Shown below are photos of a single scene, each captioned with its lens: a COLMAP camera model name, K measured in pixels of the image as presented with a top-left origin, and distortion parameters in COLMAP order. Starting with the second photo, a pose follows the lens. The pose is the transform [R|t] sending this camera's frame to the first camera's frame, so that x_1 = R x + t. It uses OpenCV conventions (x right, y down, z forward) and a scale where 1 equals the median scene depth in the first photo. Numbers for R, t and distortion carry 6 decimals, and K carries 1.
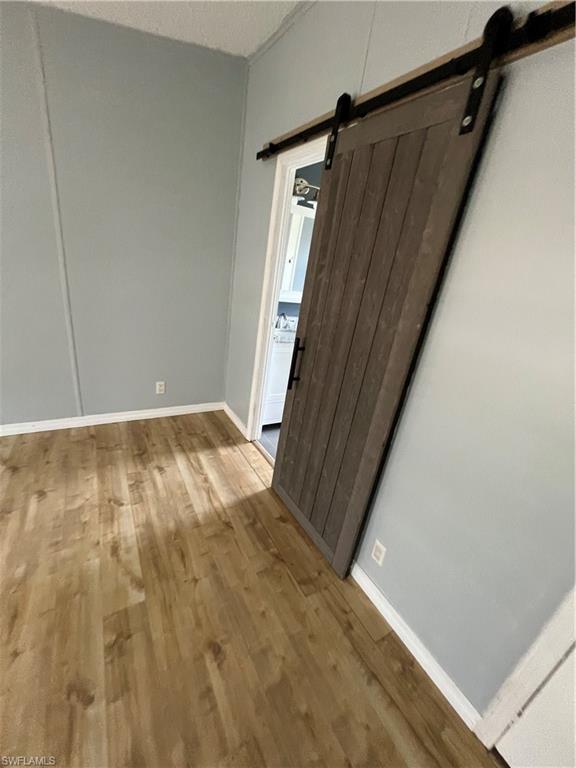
lens RADIAL K [[308.3, 0, 284.7], [0, 308.3, 387.9], [0, 0, 1]] dist [-0.001354, 0.000760]
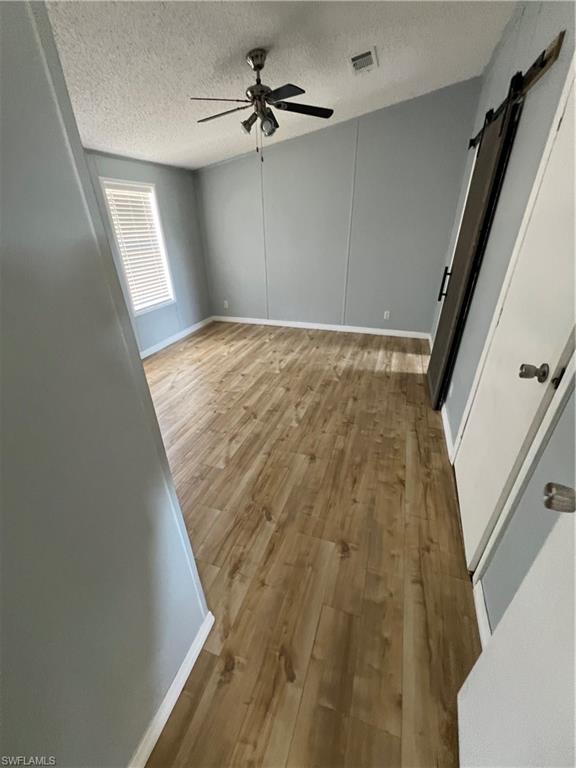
lens RADIAL K [[308.3, 0, 285.6], [0, 308.3, 390.0], [0, 0, 1]] dist [-0.001354, 0.000760]
pose [[0.640744, 0.227852, -0.733165, 0.780601], [-0.187193, 0.972491, 0.138633, 0.379945], [0.744584, 0.048415, 0.665771, -0.656693]]
